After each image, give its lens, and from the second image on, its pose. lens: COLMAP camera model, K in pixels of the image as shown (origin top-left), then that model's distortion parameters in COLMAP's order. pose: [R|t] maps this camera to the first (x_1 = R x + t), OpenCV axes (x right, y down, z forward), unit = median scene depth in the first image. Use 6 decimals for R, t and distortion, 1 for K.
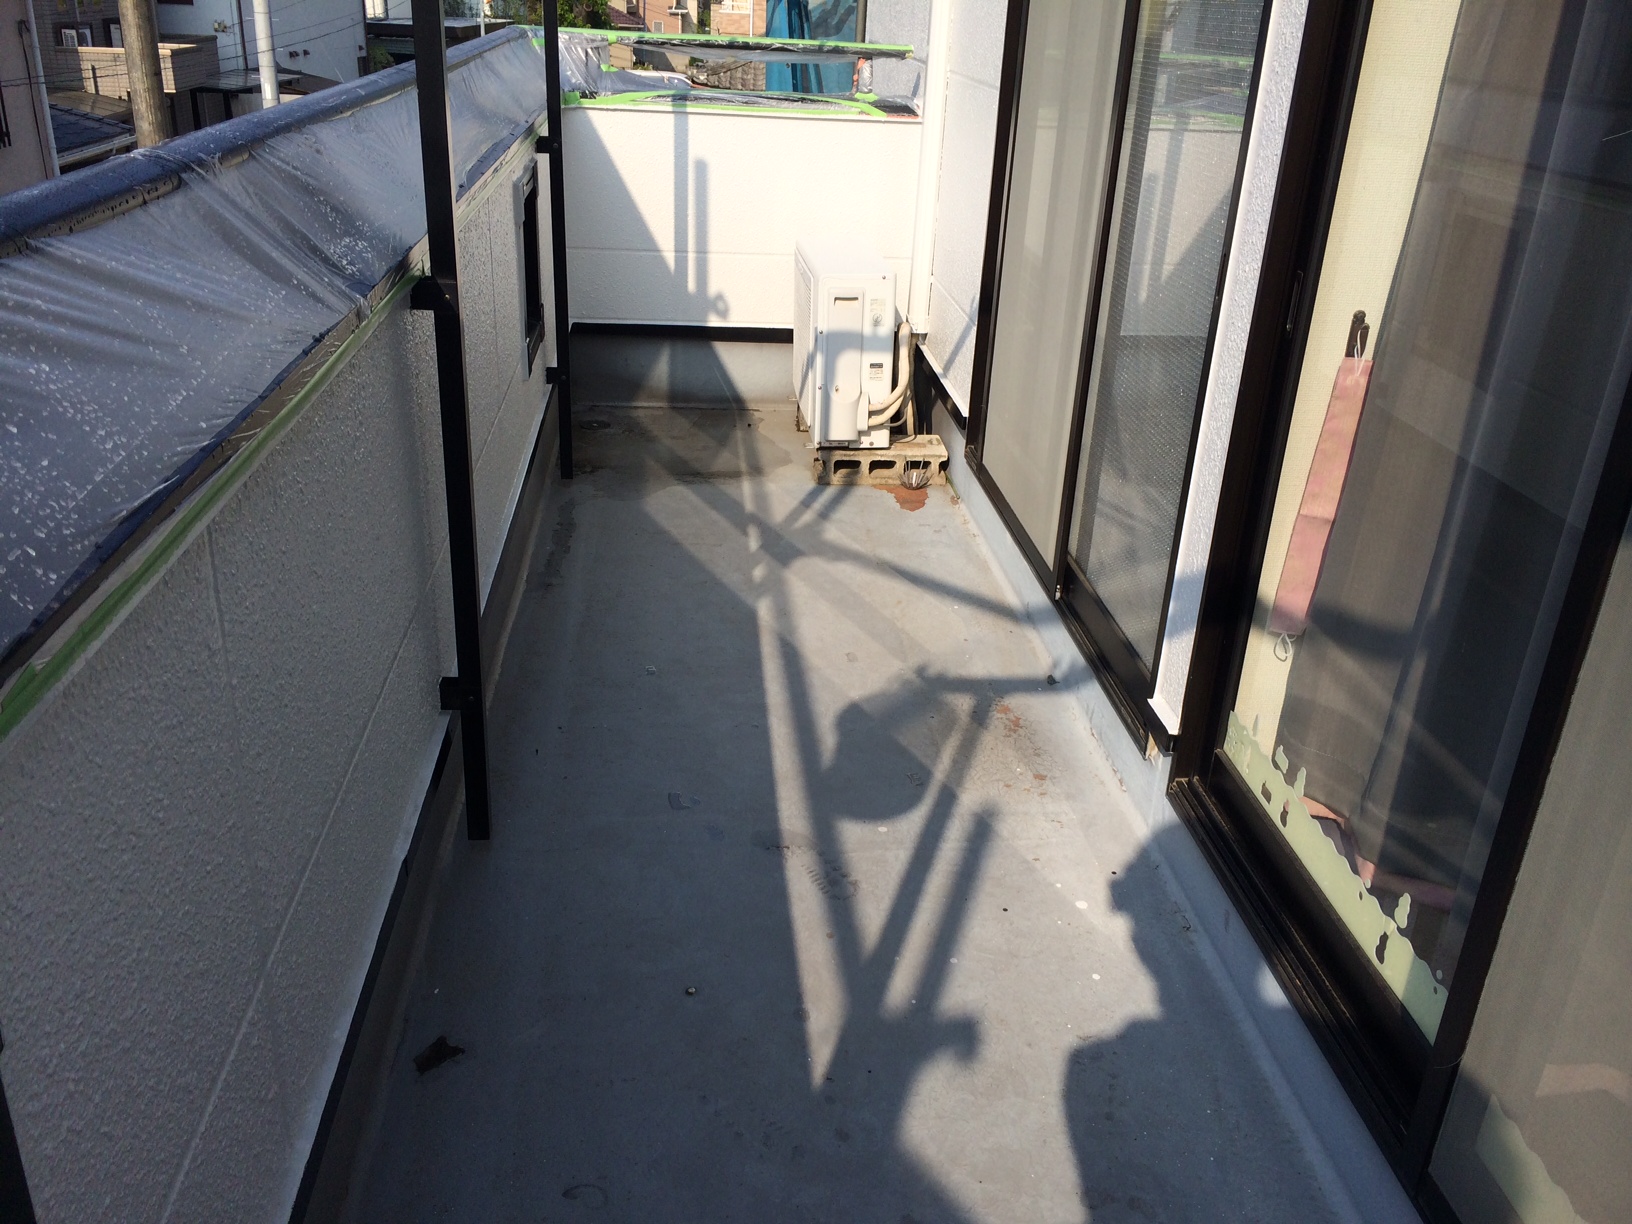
lens RADIAL K [[1413.3, 0, 800.1], [0, 1413.3, 619.2], [0, 0, 1]] dist [0.102656, 0.001630]
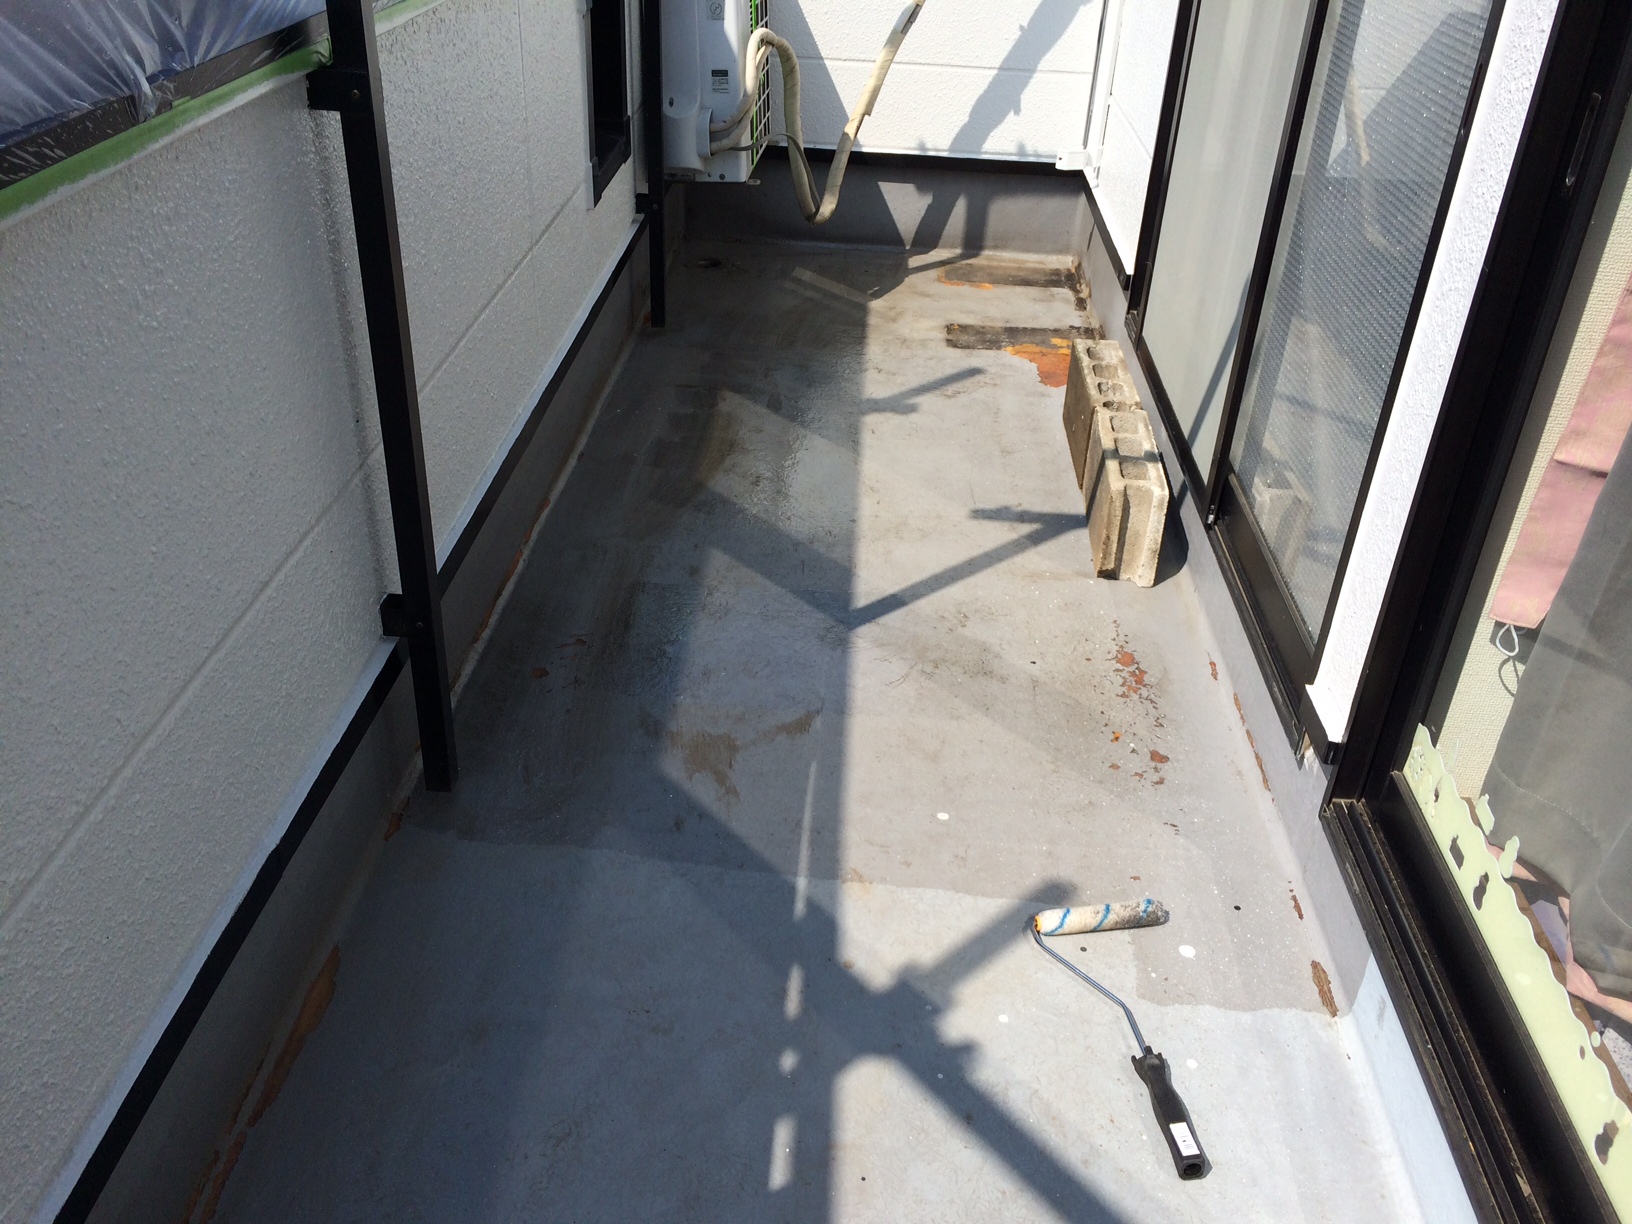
lens RADIAL K [[1418.2, 0, 816.0], [0, 1418.2, 612.0], [0, 0, 1]] dist [0.093899, -0.107367]
pose [[0.991057, 0.072140, -0.112254, 0.074449], [-0.059624, 0.992017, 0.111117, -0.051248], [0.119374, -0.103430, 0.987447, 0.243156]]
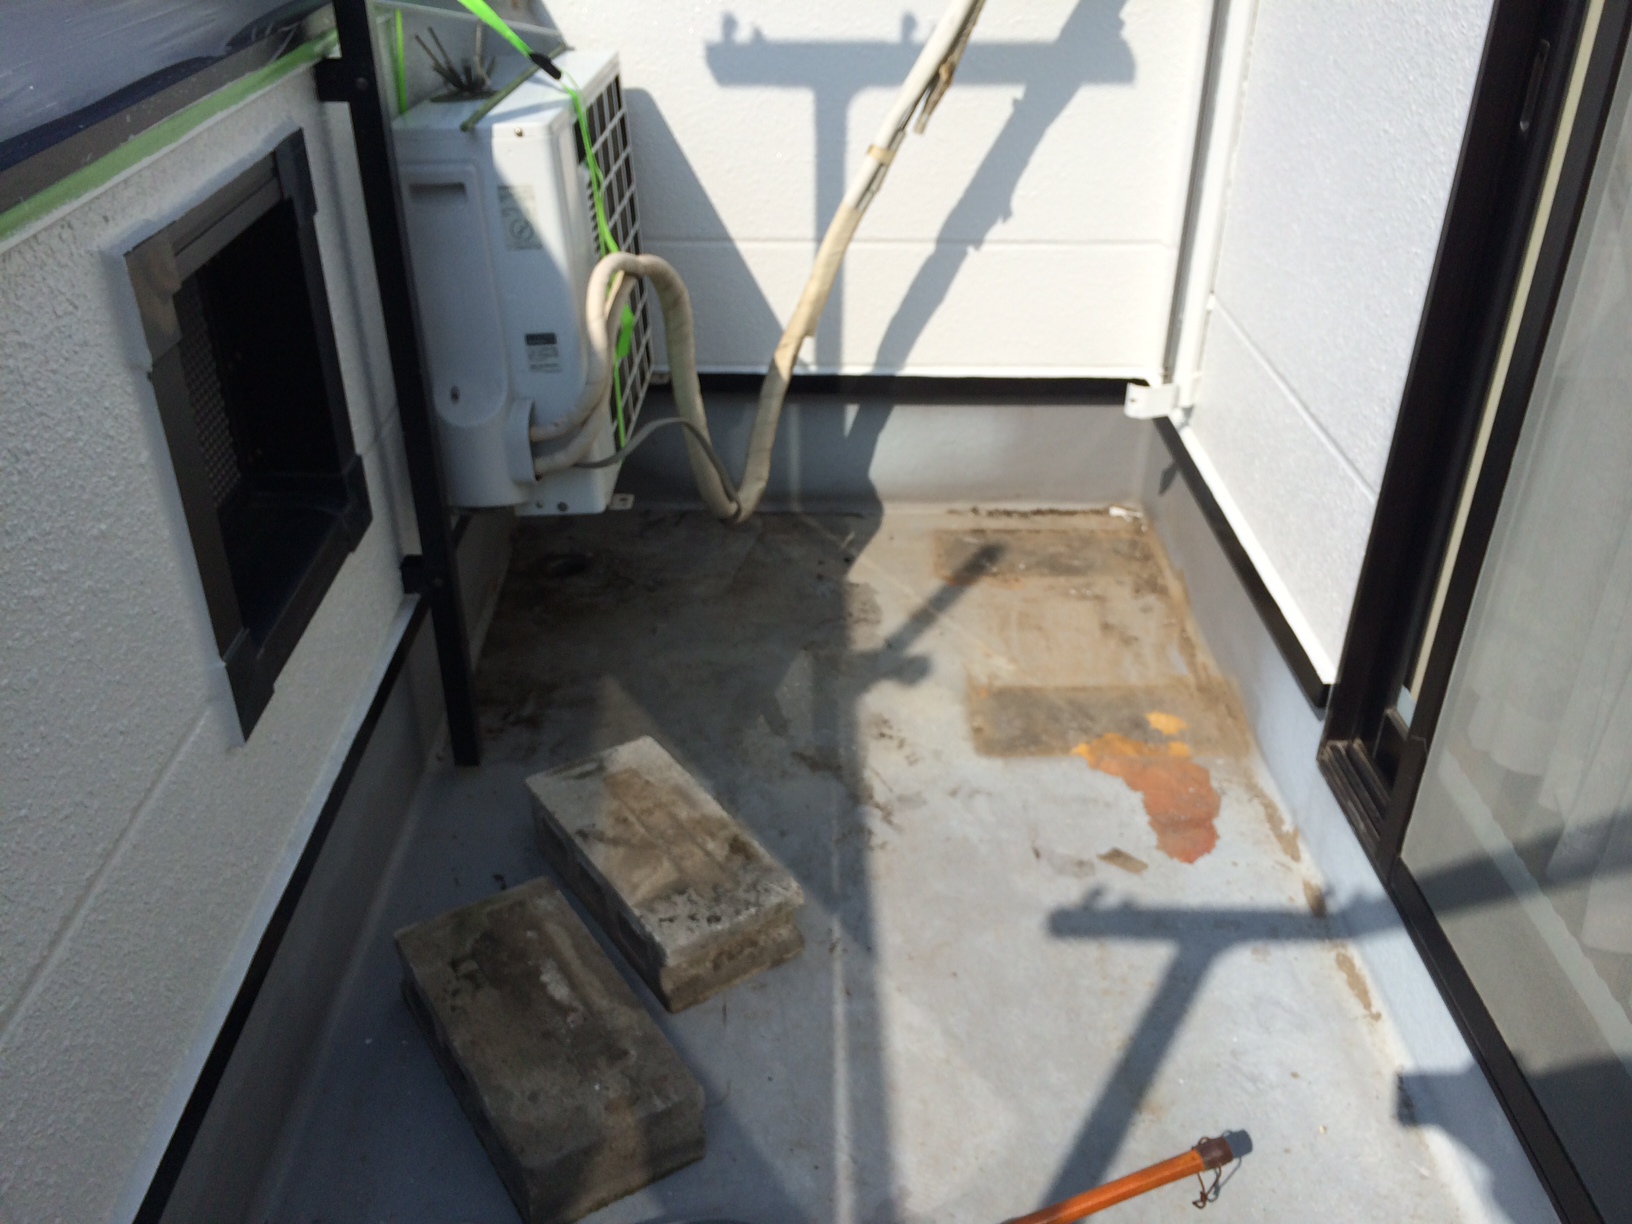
lens RADIAL K [[1418.2, 0, 816.0], [0, 1418.2, 612.0], [0, 0, 1]] dist [0.093899, -0.107367]
pose [[0.997534, 0.007154, -0.069821, -0.016497], [0.000275, 0.994385, 0.105818, -0.353564], [0.070186, -0.105576, 0.991931, 0.927527]]
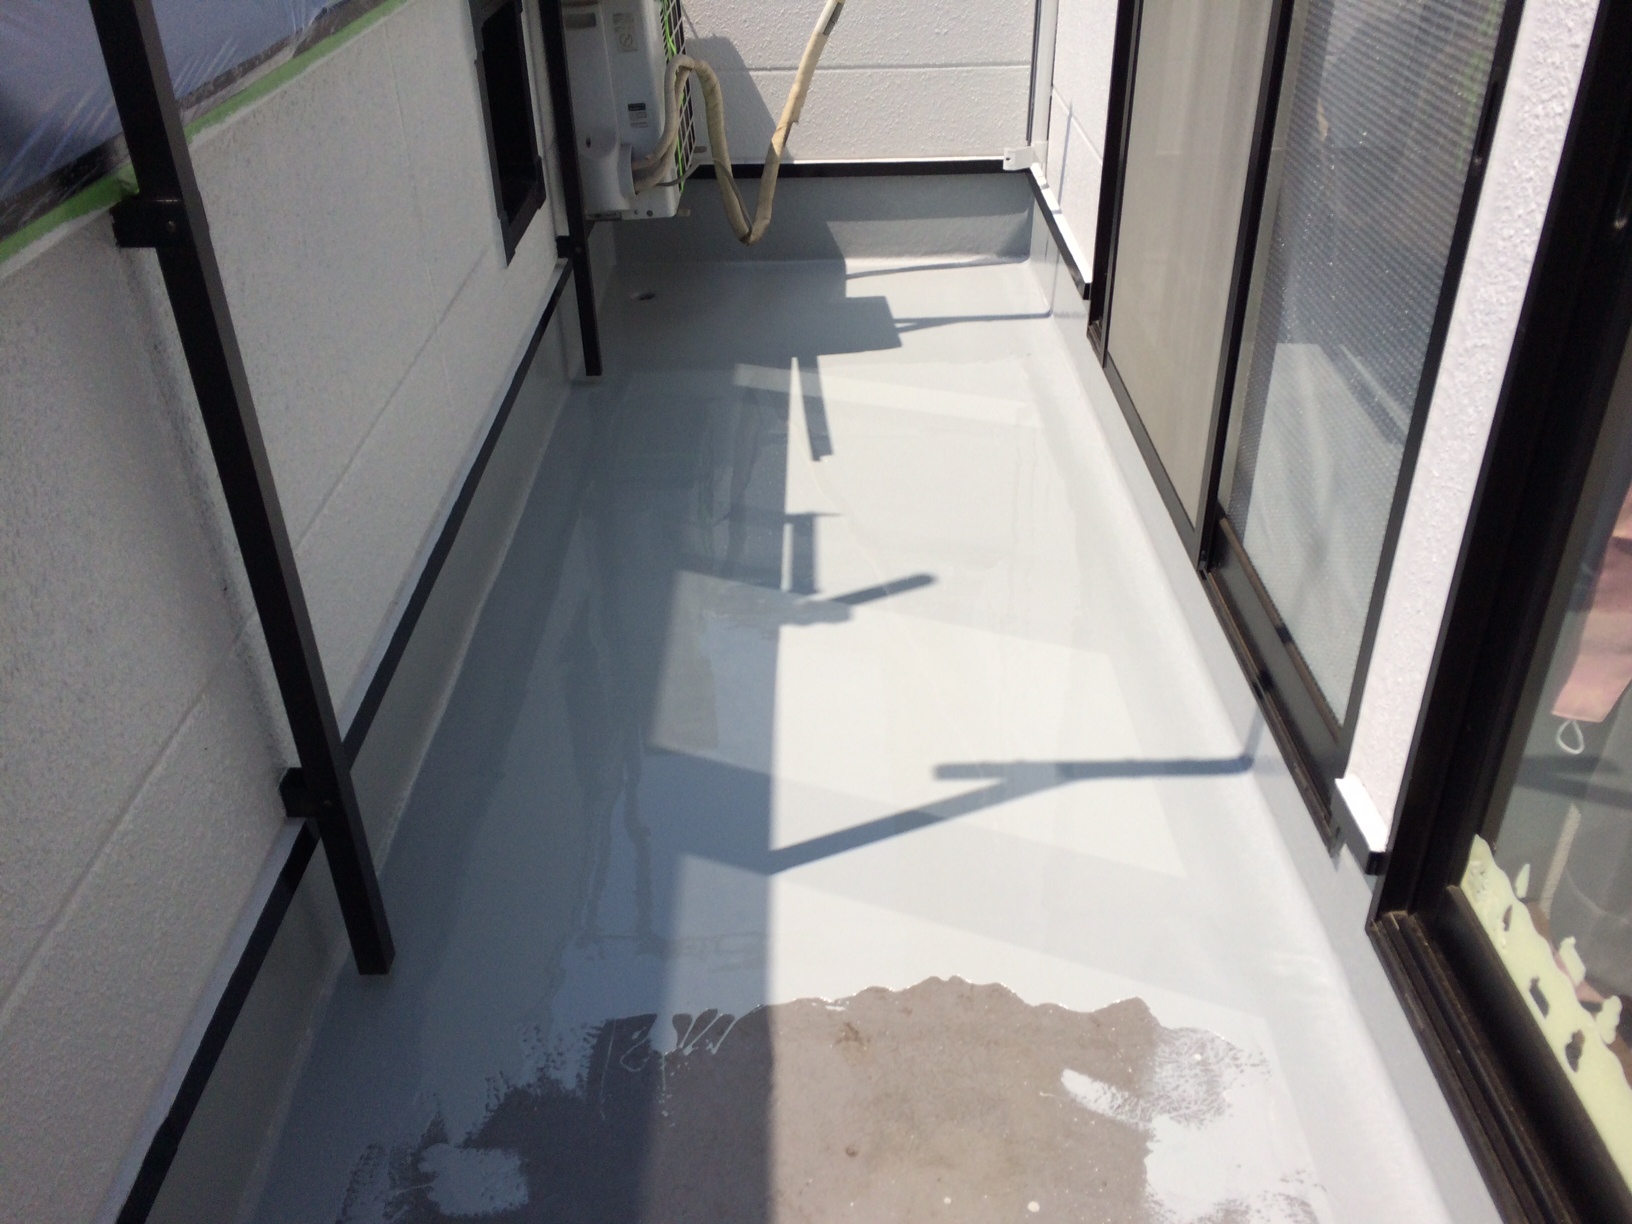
lens RADIAL K [[1408.0, 0, 820.5], [0, 1408.0, 608.2], [0, 0, 1]] dist [0.045506, -0.004815]
pose [[0.995215, -0.013531, -0.096772, 0.073724], [0.025849, 0.991540, 0.127200, -0.115536], [0.094232, -0.129093, 0.987145, 0.352289]]
